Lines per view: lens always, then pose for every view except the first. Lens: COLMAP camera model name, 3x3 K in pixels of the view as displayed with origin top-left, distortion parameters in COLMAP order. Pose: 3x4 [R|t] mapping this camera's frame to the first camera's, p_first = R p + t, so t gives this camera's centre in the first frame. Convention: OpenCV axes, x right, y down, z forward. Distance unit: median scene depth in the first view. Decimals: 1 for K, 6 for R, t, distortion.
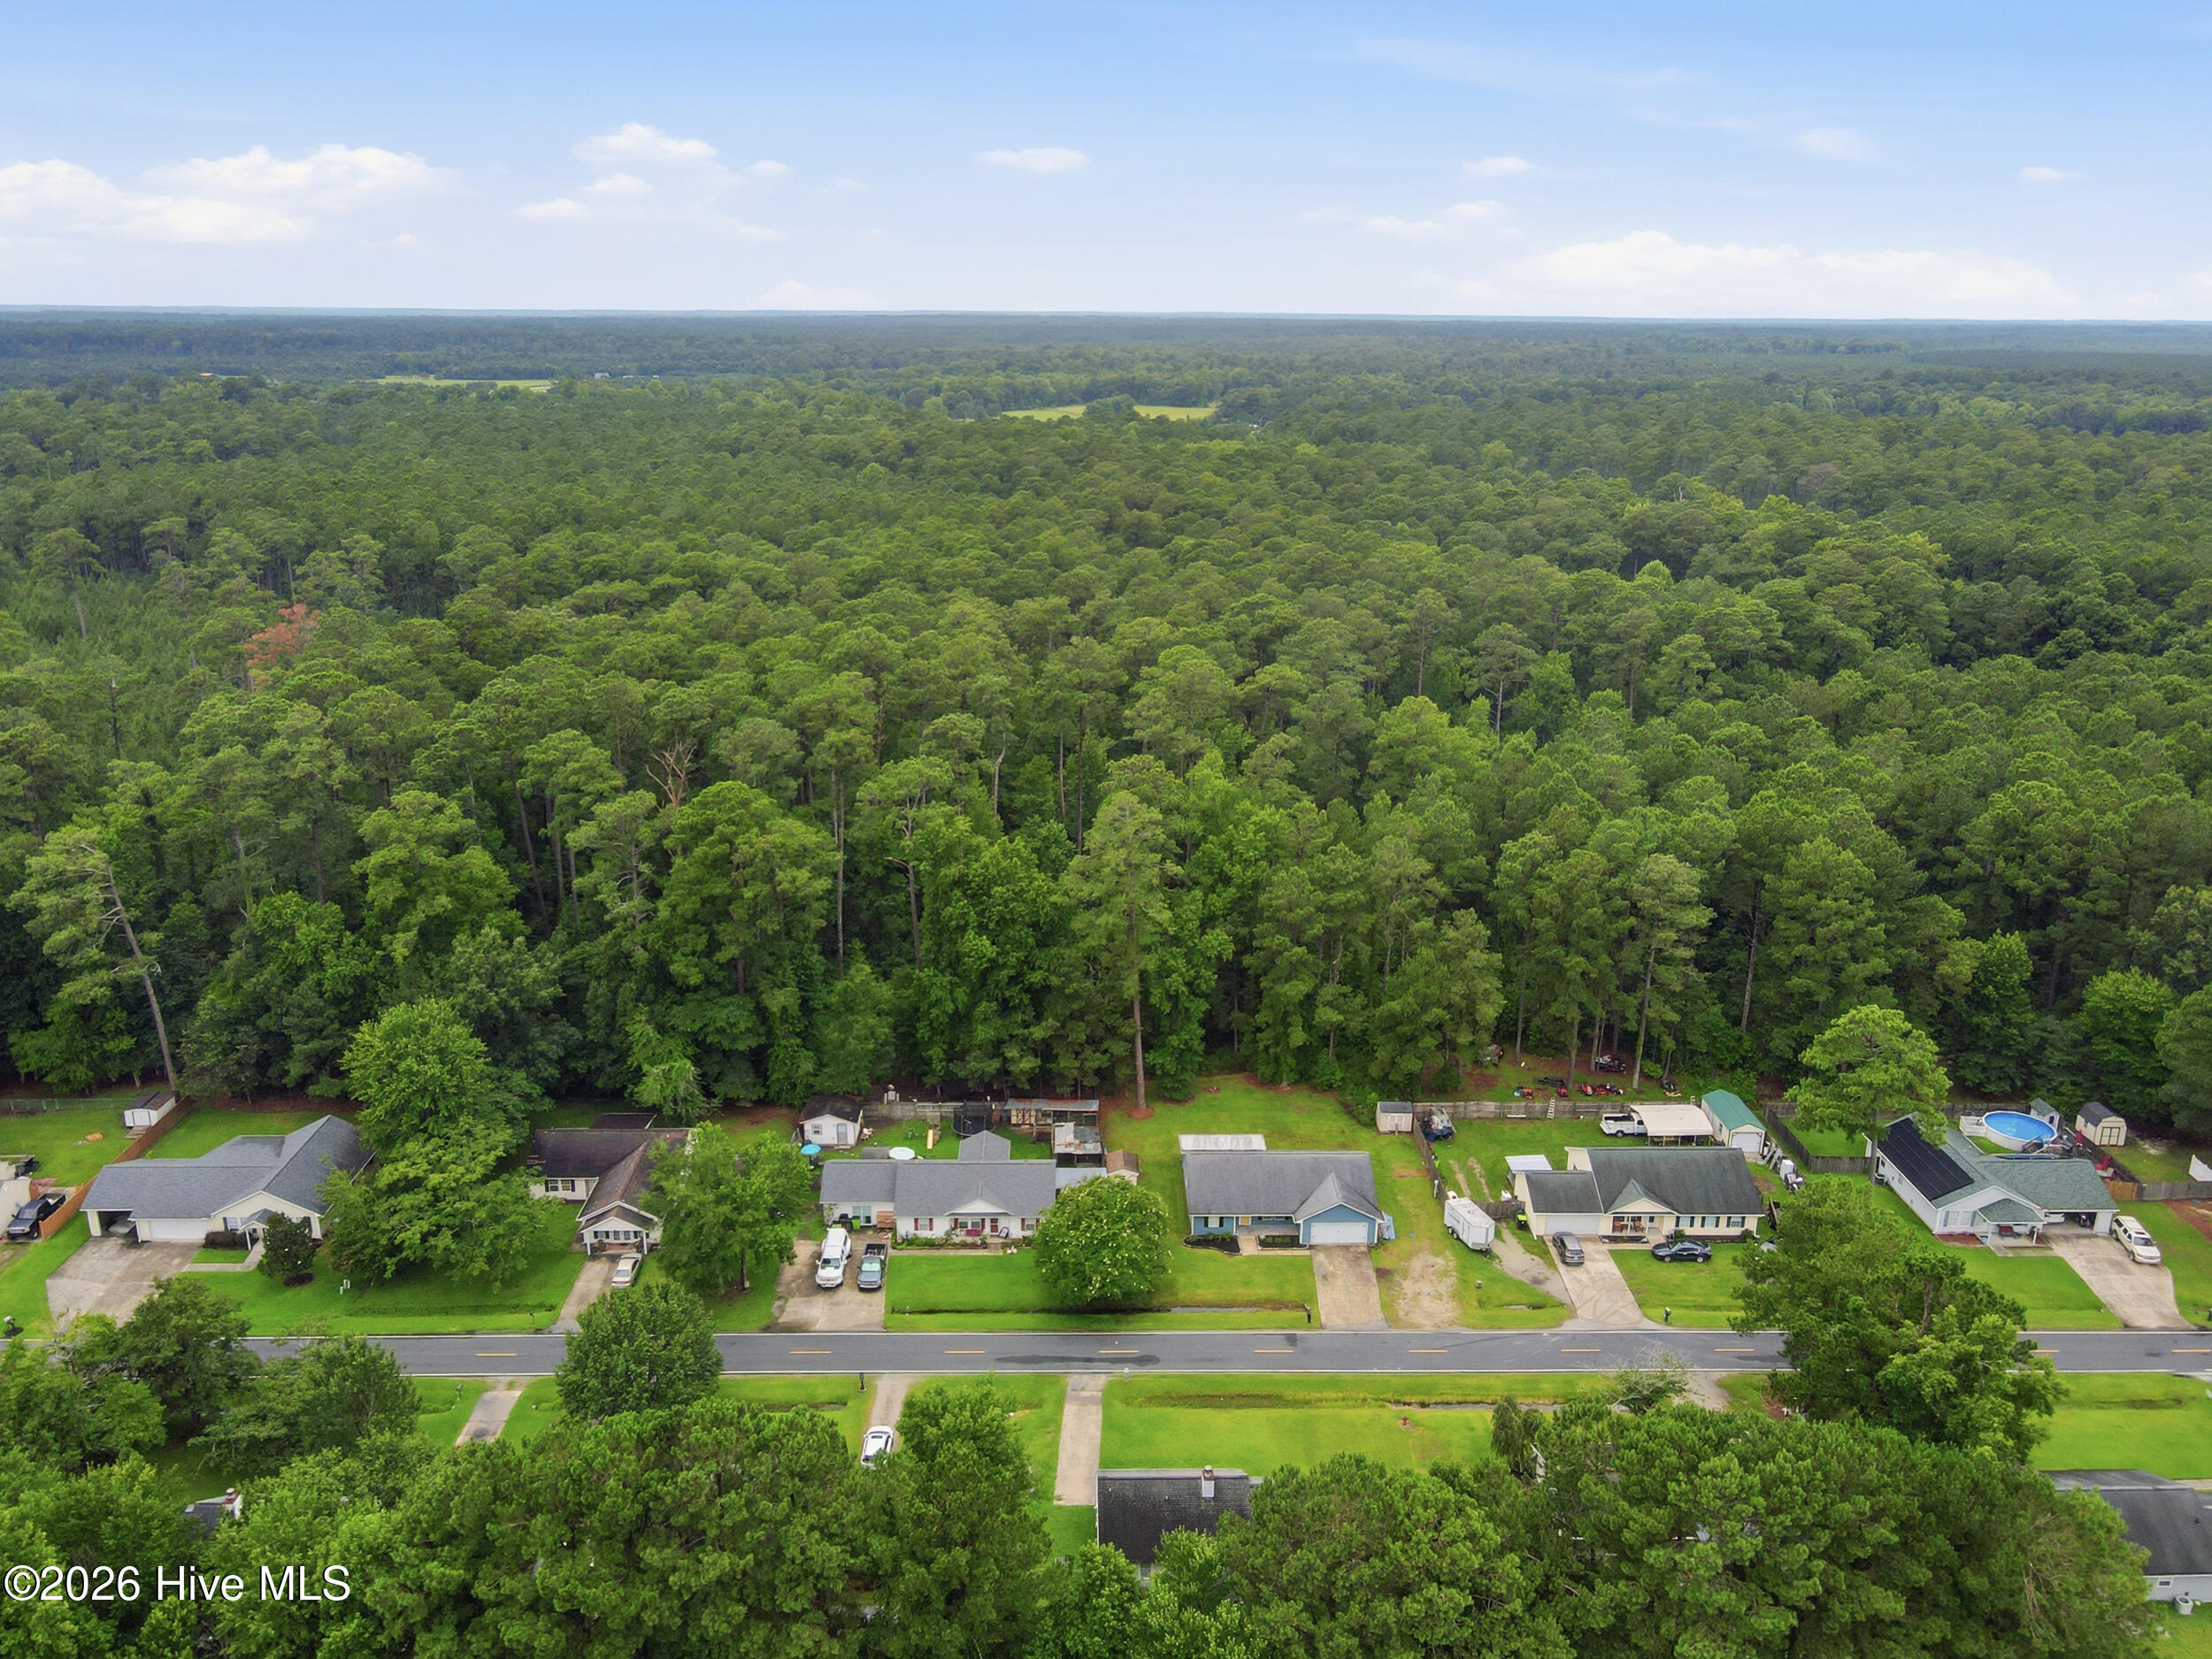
lens RADIAL K [[1640.8, 0, 1081.8], [0, 1640.8, 830.1], [0, 0, 1]] dist [0.002643, 0.001282]
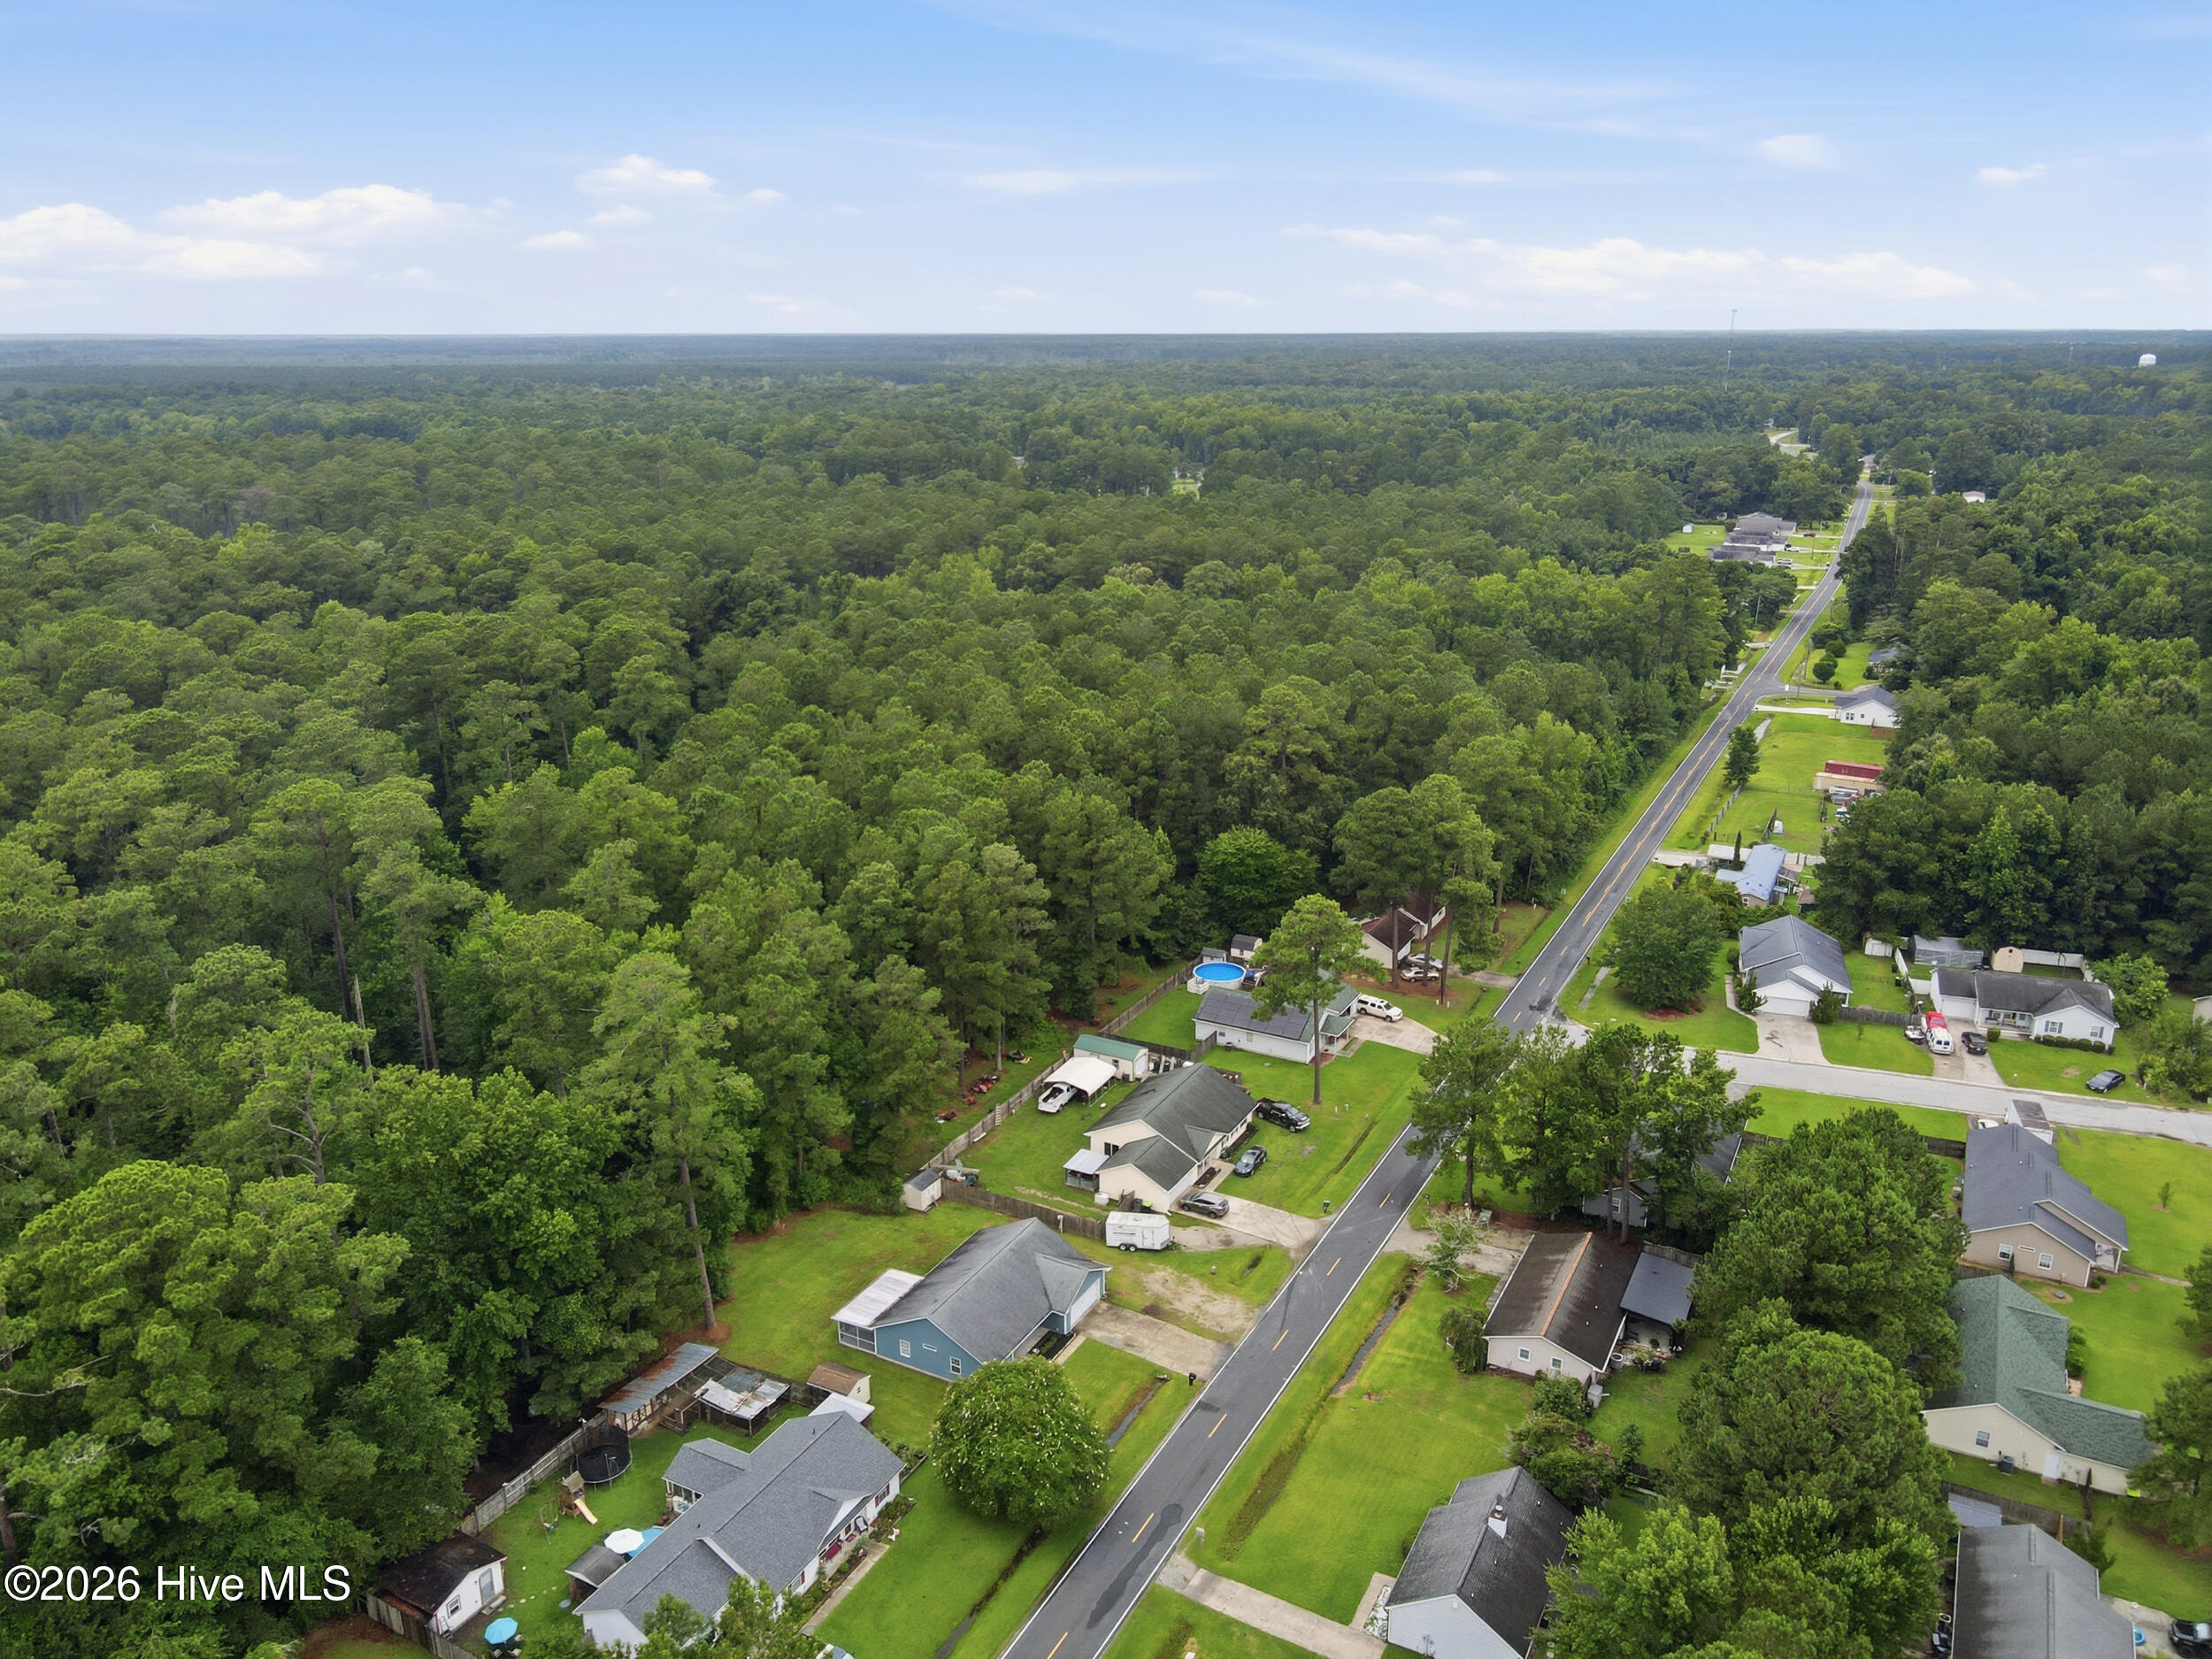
lens RADIAL K [[1640.8, 0, 1081.8], [0, 1640.8, 830.1], [0, 0, 1]] dist [0.002643, 0.001282]
pose [[0.498840, -0.263926, 0.825531, -0.504127], [0.271623, 0.952127, 0.140266, -0.131036], [-0.823030, 0.154263, 0.546648, 0.420933]]
